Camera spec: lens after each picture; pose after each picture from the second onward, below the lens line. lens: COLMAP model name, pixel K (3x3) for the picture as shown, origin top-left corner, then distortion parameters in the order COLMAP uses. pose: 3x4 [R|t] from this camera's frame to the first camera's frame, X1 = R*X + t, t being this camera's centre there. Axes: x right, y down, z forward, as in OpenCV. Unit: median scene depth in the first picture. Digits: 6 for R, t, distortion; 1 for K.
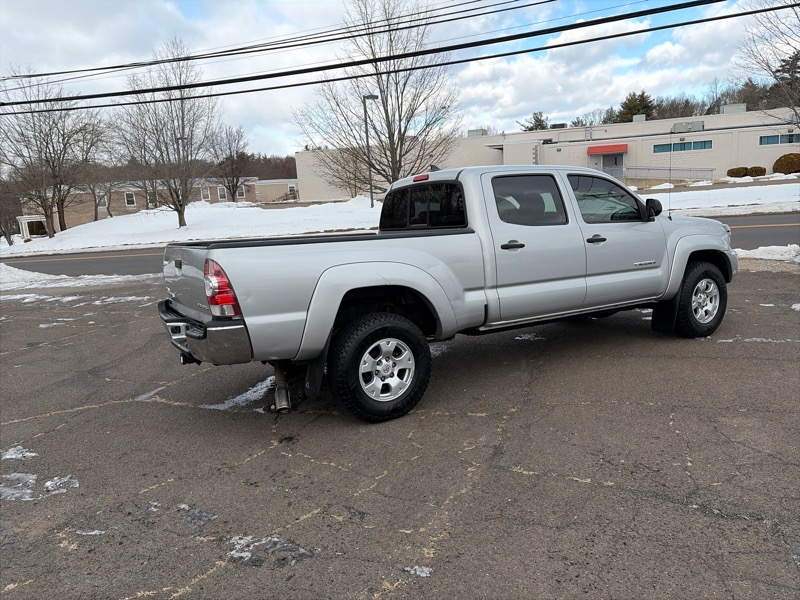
lens RADIAL K [[603.7, 0, 404.4], [0, 603.7, 296.4], [0, 0, 1]] dist [0.041582, -0.031357]
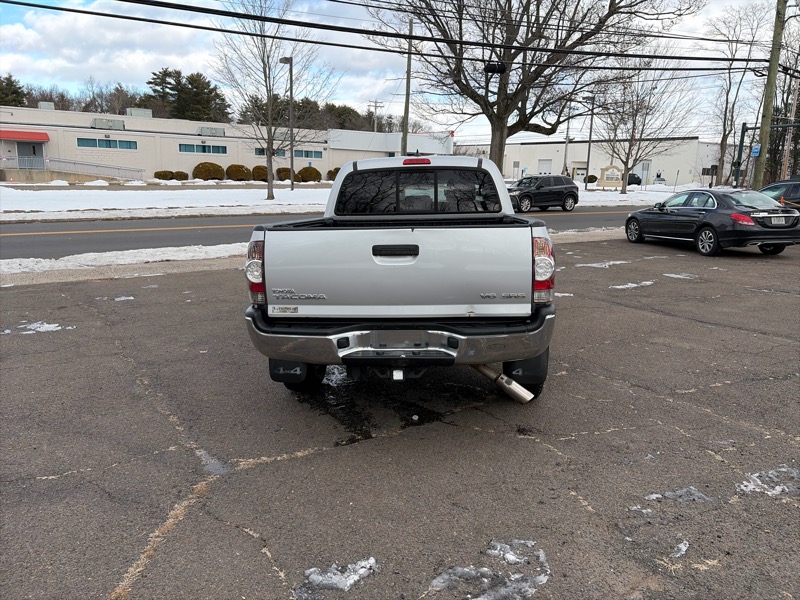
lens RADIAL K [[603.7, 0, 405.6], [0, 603.7, 303.0], [0, 0, 1]] dist [0.041582, -0.031357]
pose [[0.579358, -0.094301, 0.809599, -0.142558], [0.086626, 0.994783, 0.053880, -0.003956], [-0.810456, 0.038917, 0.584505, 0.081049]]
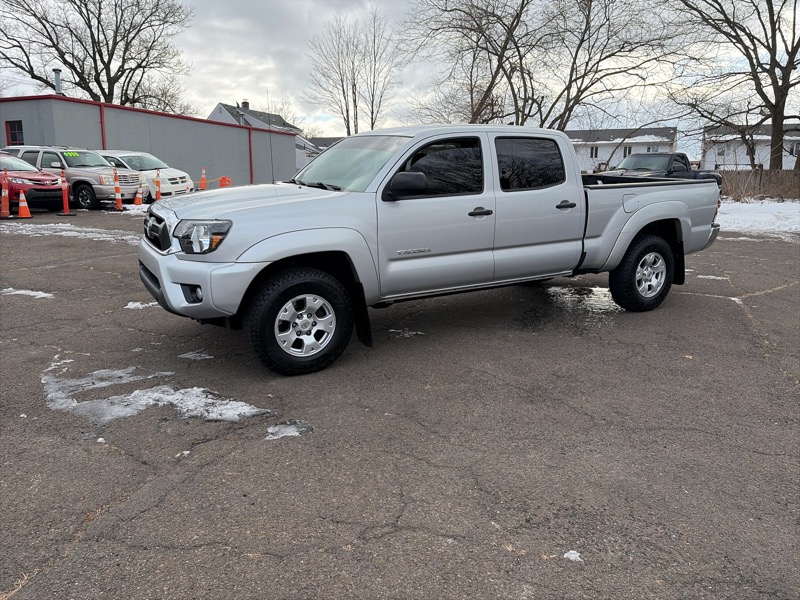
lens RADIAL K [[603.7, 0, 403.3], [0, 603.7, 297.9], [0, 0, 1]] dist [0.041582, -0.031357]
pose [[-0.998779, 0.048727, 0.008176, 0.045138], [0.048413, 0.932110, 0.358926, -0.058477], [0.009869, 0.358884, -0.933330, 0.385354]]
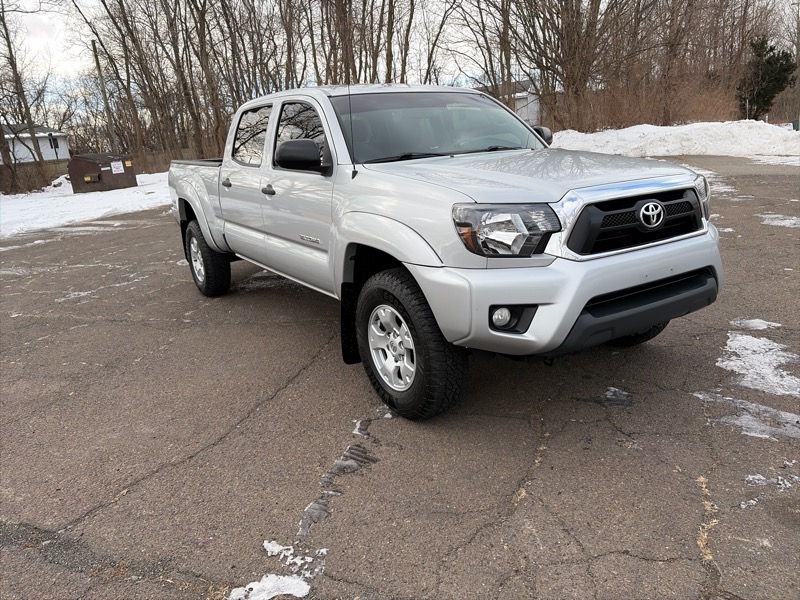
lens RADIAL K [[603.7, 0, 399.9], [0, 603.7, 299.3], [0, 0, 1]] dist [0.041582, -0.031357]
pose [[0.030937, 0.318809, -0.947314, 0.195497], [-0.066701, 0.946313, 0.316294, -0.038961], [0.997293, 0.053401, 0.050541, 0.200216]]
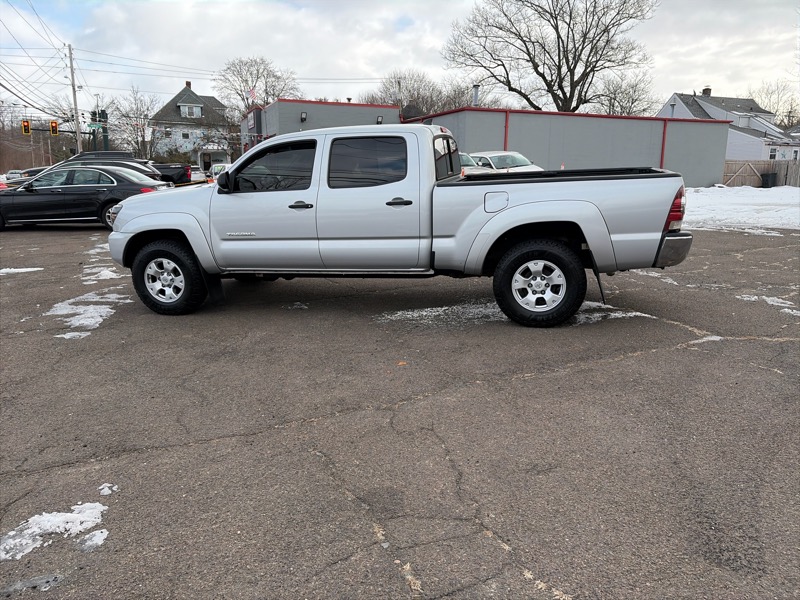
lens RADIAL K [[603.7, 0, 405.6], [0, 603.7, 303.7], [0, 0, 1]] dist [0.041582, -0.031357]
pose [[-0.710185, -0.088029, 0.698490, -0.130350], [0.166774, 0.942876, 0.288395, -0.040888], [-0.683976, 0.321303, -0.654935, 0.336539]]
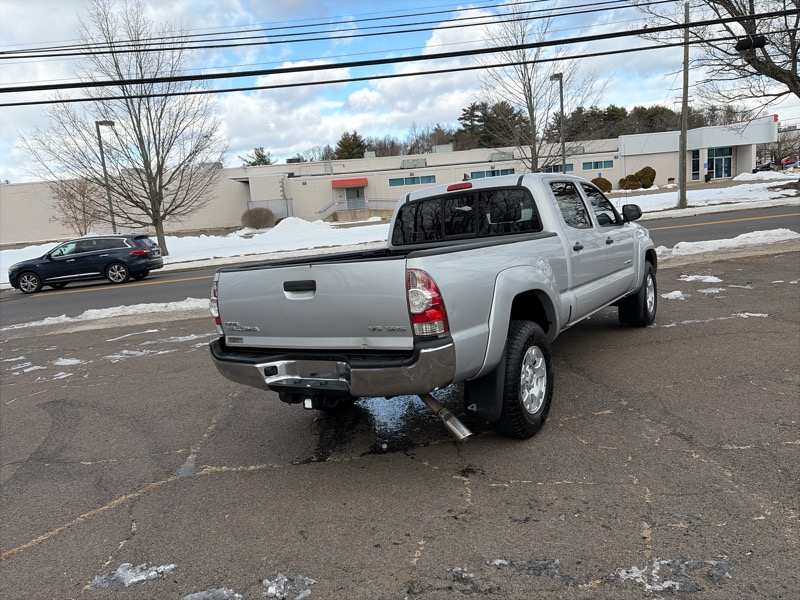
lens RADIAL K [[603.7, 0, 402.2], [0, 603.7, 299.2], [0, 0, 1]] dist [0.041582, -0.031357]
pose [[0.901143, -0.084707, 0.425165, -0.086301], [0.106587, 0.993912, -0.027891, 0.000190], [-0.420214, 0.070451, 0.904686, 0.031162]]
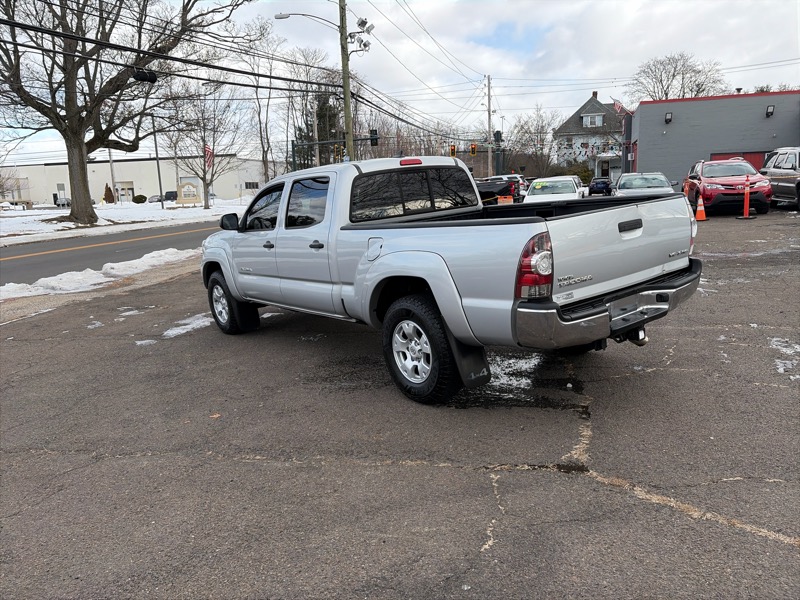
lens RADIAL K [[603.7, 0, 410.0], [0, 603.7, 300.6], [0, 0, 1]] dist [0.041582, -0.031357]
pose [[-0.116497, -0.115036, 0.986507, -0.174122], [0.228022, 0.963640, 0.139297, -0.020665], [-0.966661, 0.241173, -0.086030, 0.204644]]
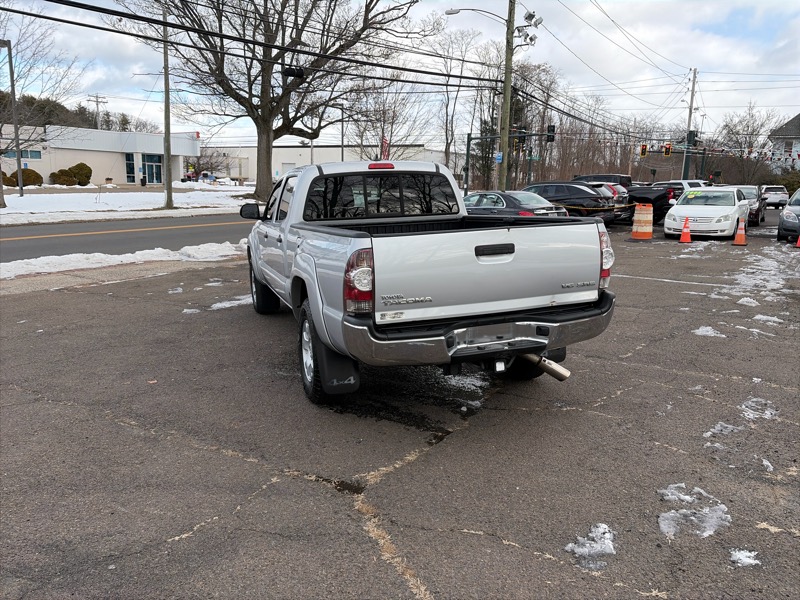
lens RADIAL K [[603.7, 0, 405.3], [0, 603.7, 300.7], [0, 0, 1]] dist [0.041582, -0.031357]
pose [[0.195084, -0.121401, 0.973244, -0.172617], [0.145315, 0.984935, 0.093731, -0.011498], [-0.969962, 0.123142, 0.209787, 0.139493]]
